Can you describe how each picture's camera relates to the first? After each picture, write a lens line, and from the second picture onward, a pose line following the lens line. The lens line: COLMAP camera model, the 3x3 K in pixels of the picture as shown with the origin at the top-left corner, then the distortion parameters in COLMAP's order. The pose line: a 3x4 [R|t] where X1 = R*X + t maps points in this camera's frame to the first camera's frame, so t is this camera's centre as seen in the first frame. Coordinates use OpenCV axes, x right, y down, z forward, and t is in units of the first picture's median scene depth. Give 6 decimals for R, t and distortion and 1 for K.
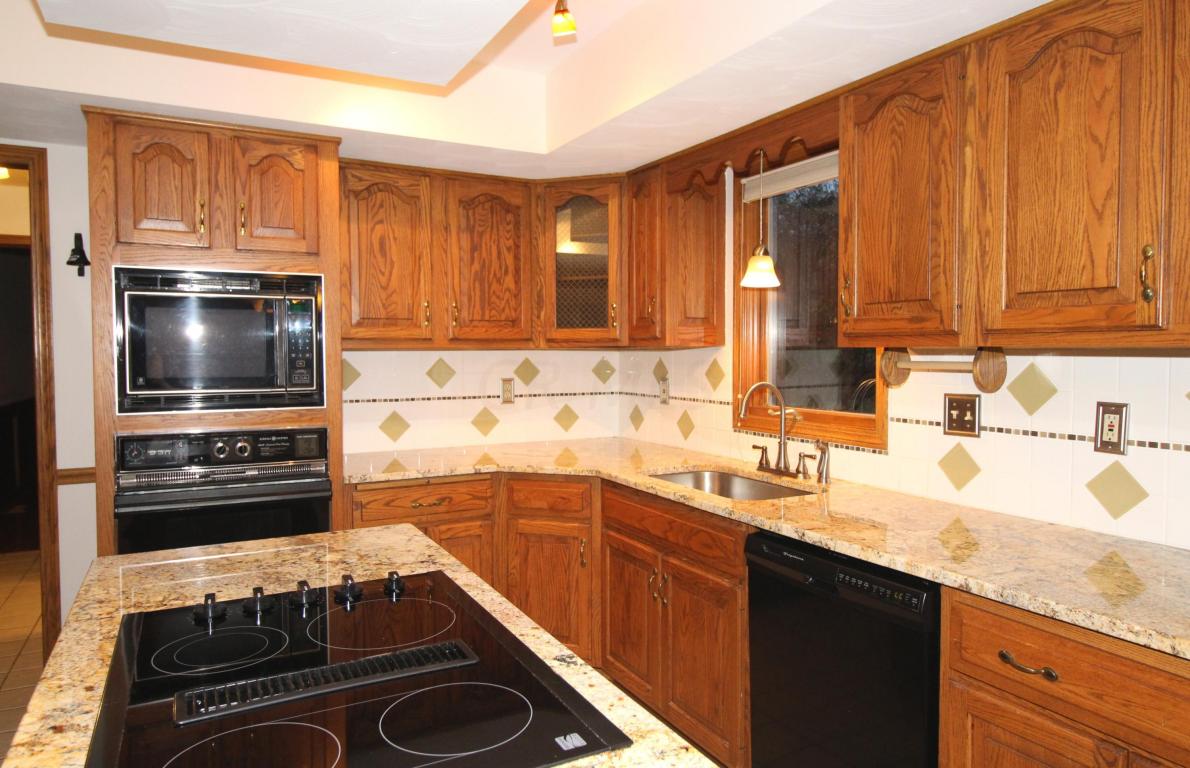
lens RADIAL K [[762.4, 0, 599.8], [0, 762.4, 382.2], [0, 0, 1]] dist [-0.025428, -0.001756]
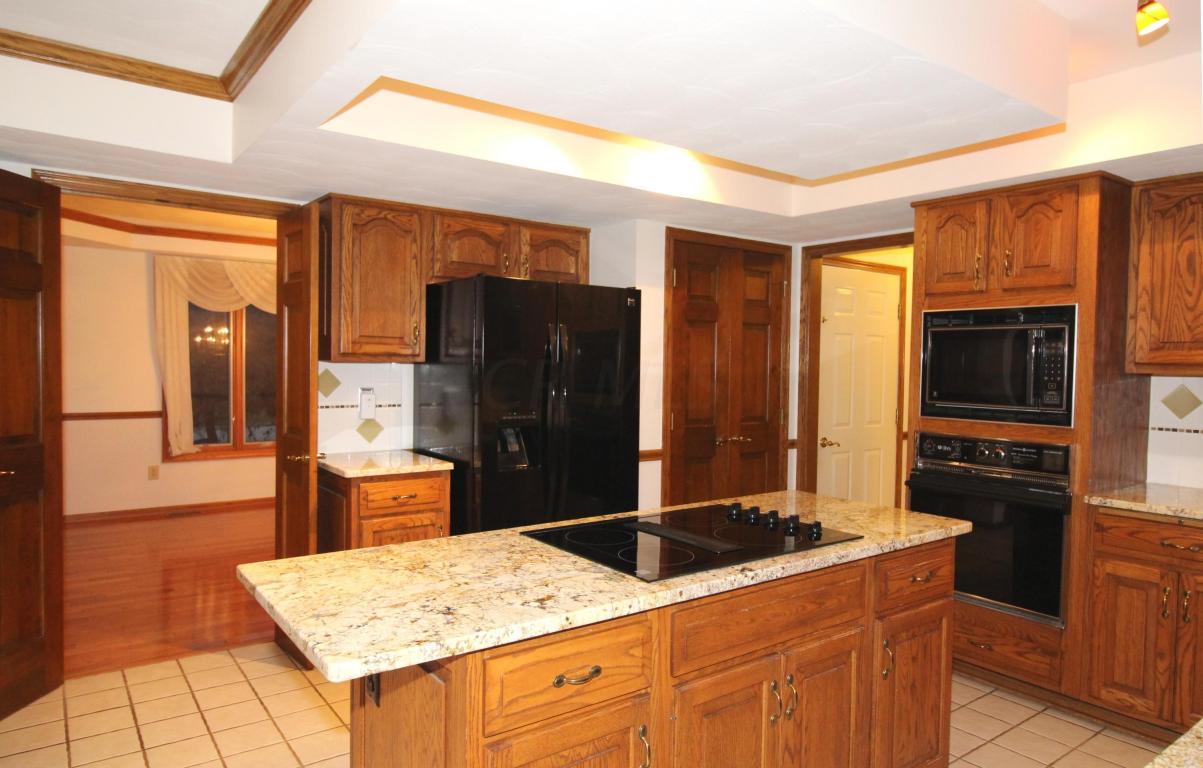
lens RADIAL K [[752.6, 0, 604.7], [0, 752.6, 391.3], [0, 0, 1]] dist [0.003972, 0.002132]
pose [[0.146522, 0.041506, -0.988336, 0.595961], [-0.057682, 0.997778, 0.033351, -0.015818], [0.987524, 0.052123, 0.148591, 0.192449]]
